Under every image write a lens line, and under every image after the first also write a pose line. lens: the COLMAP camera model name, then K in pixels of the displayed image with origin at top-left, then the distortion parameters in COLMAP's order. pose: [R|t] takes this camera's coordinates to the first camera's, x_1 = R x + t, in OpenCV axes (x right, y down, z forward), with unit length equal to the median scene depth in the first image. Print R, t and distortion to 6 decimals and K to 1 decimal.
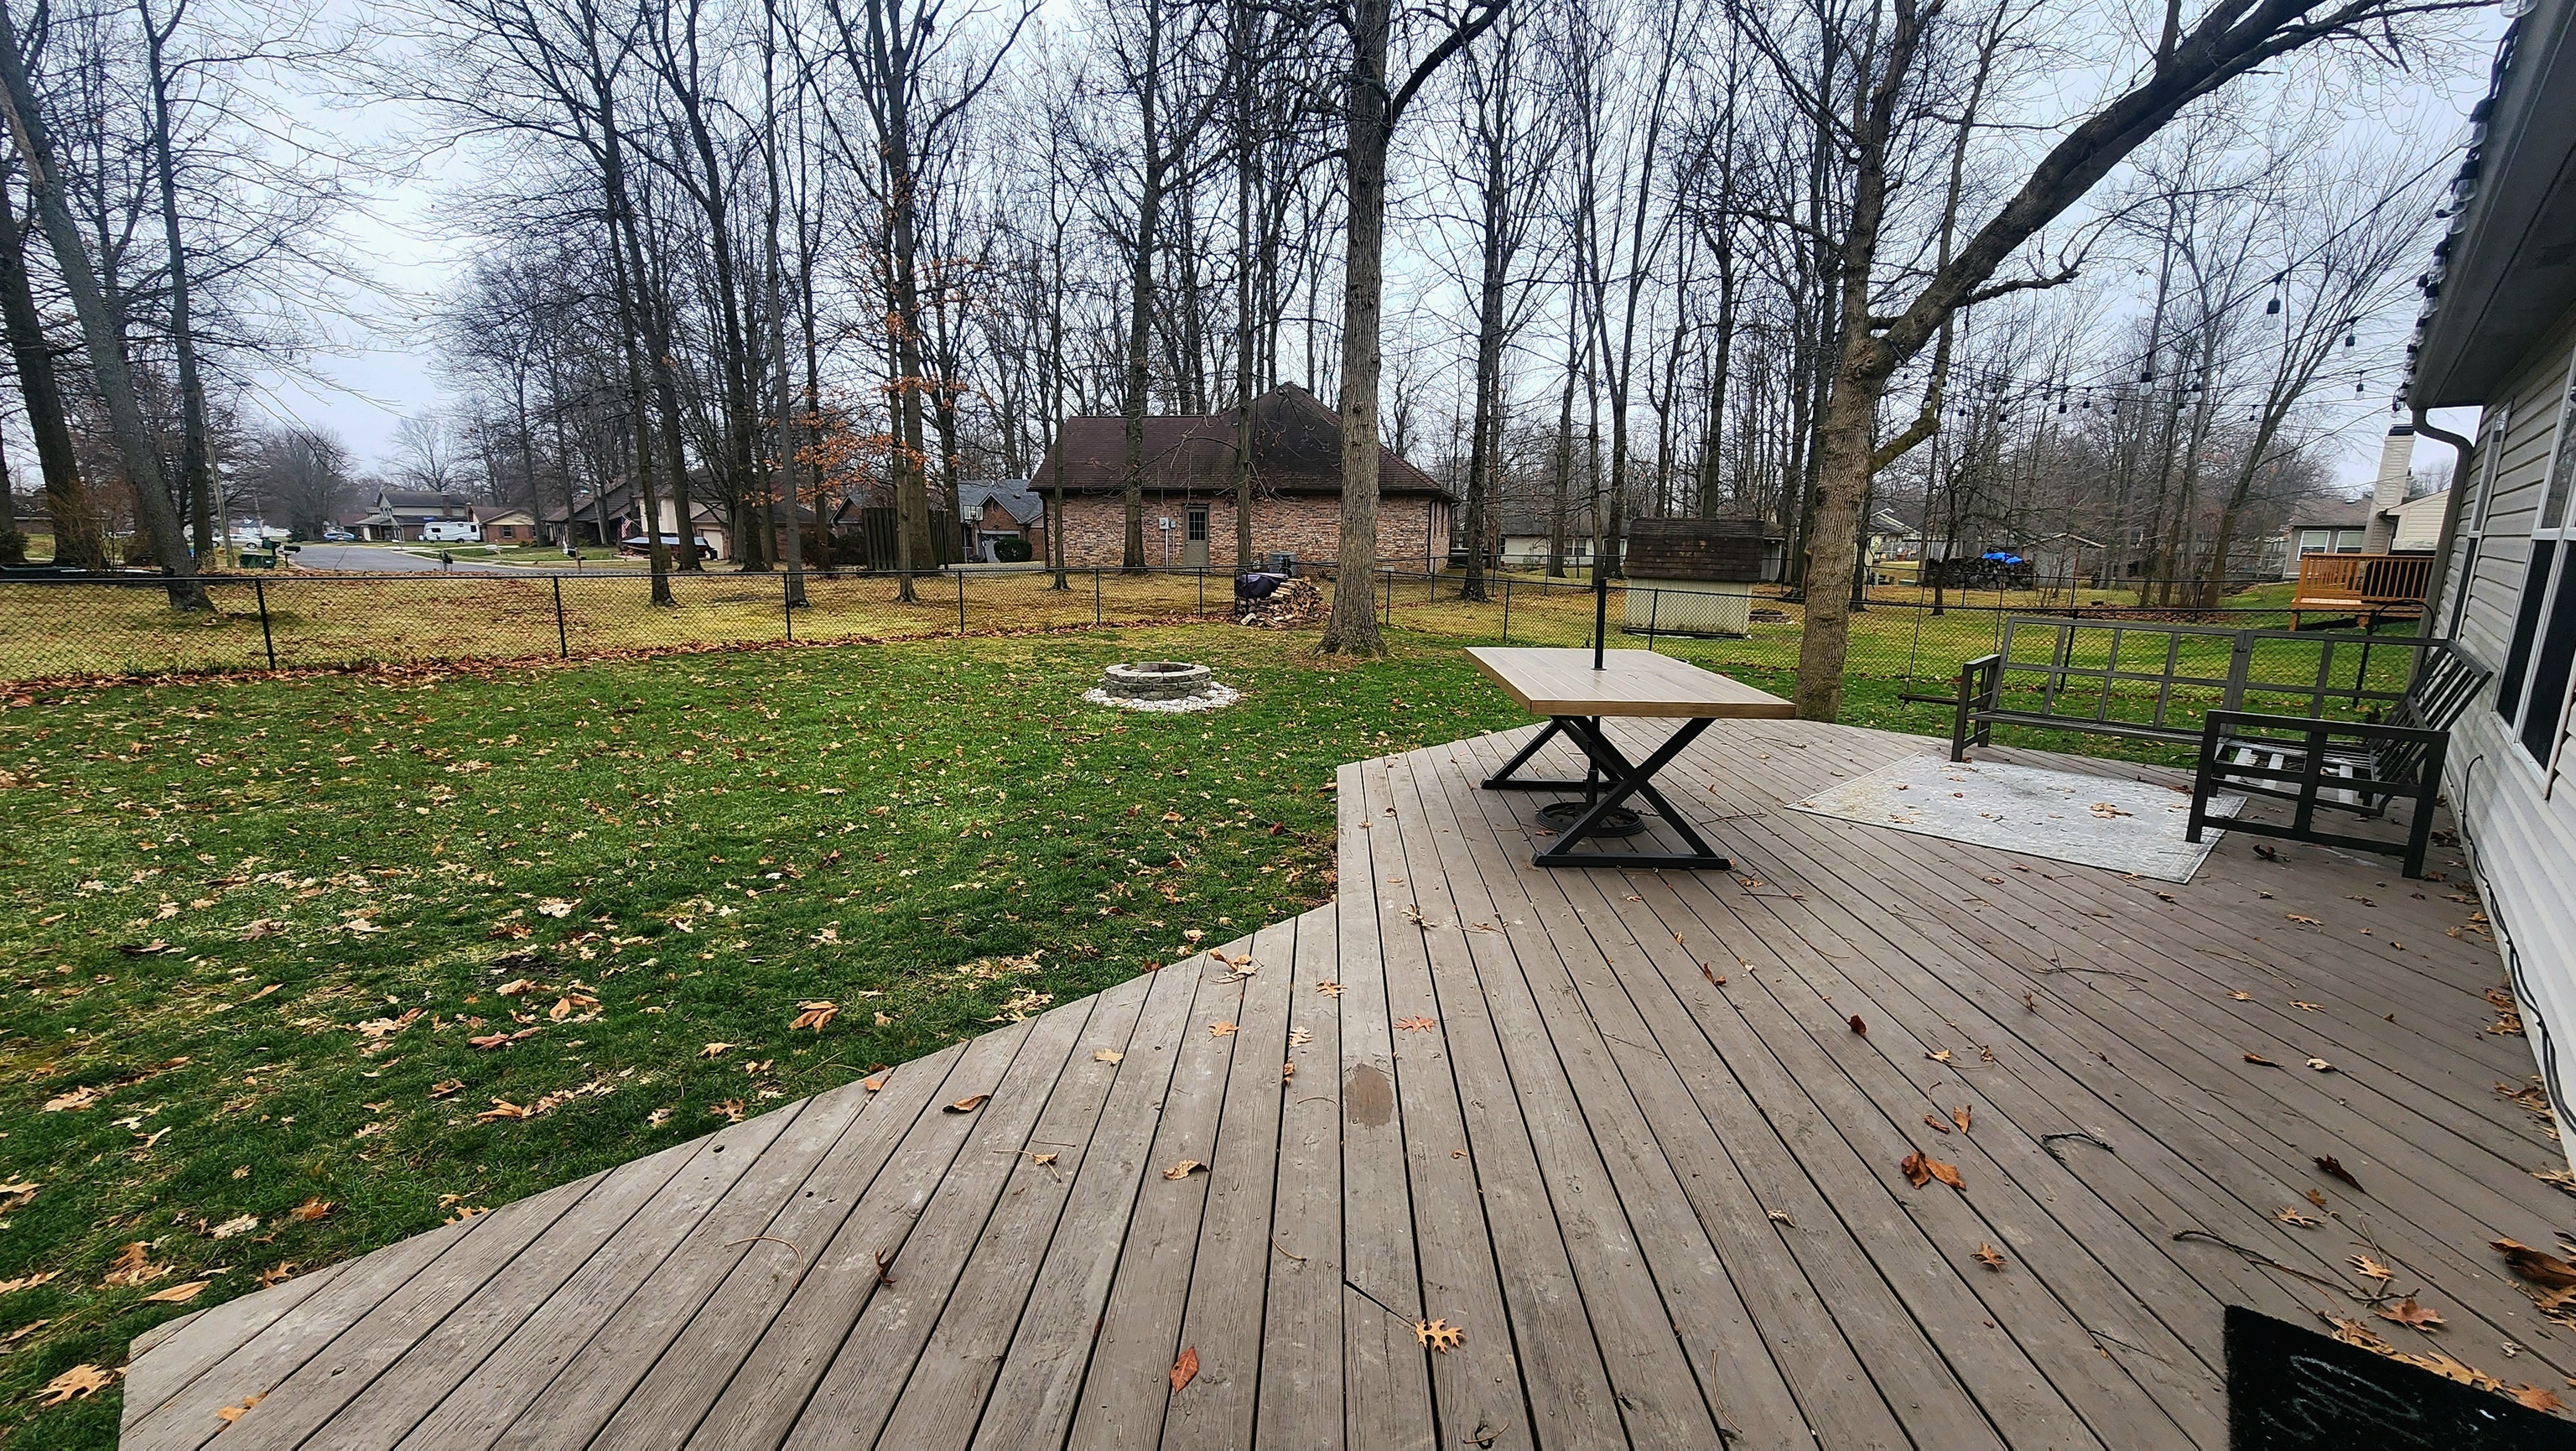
lens RADIAL K [[1057.3, 0, 1288.2], [0, 1057.3, 722.9], [0, 0, 1]] dist [0.002497, 0.000055]
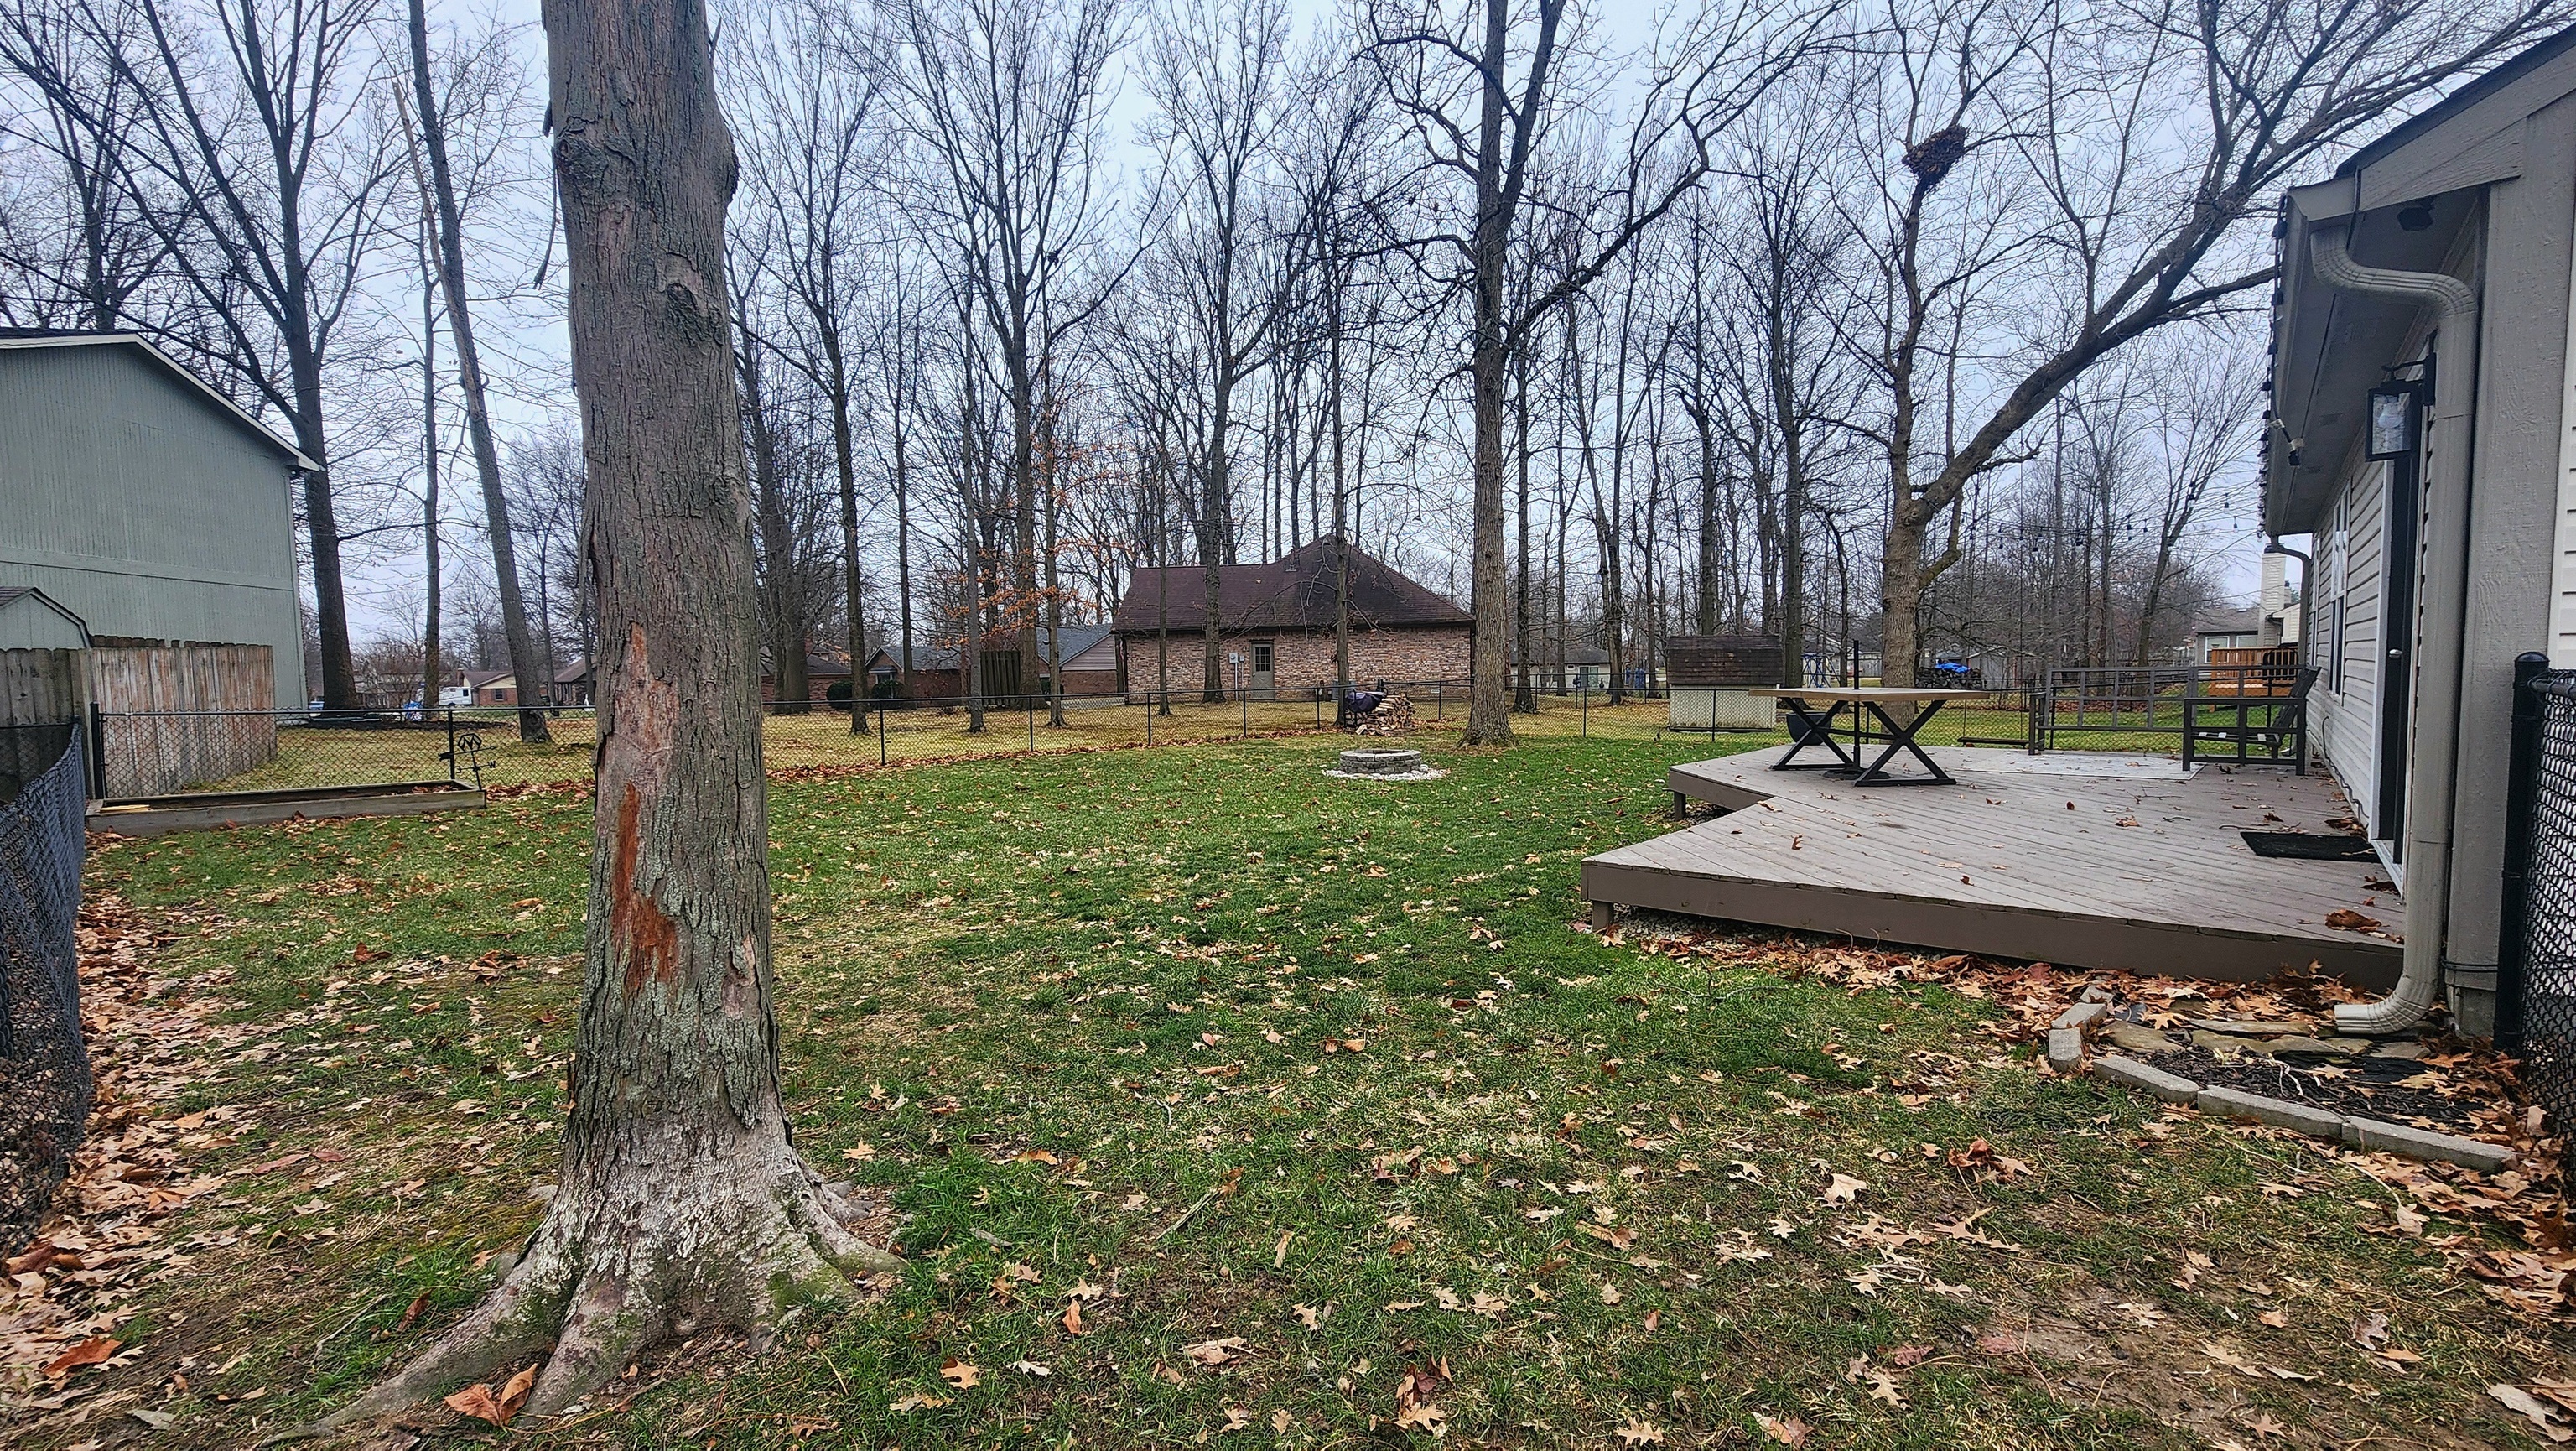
lens RADIAL K [[1064.5, 0, 1288.0], [0, 1064.5, 725.5], [0, 0, 1]] dist [0.003269, 0.000562]
pose [[0.998366, -0.033845, 0.046036, -0.145318], [0.039532, 0.990877, -0.128840, 0.039198], [-0.041256, 0.130450, 0.990596, -0.144582]]
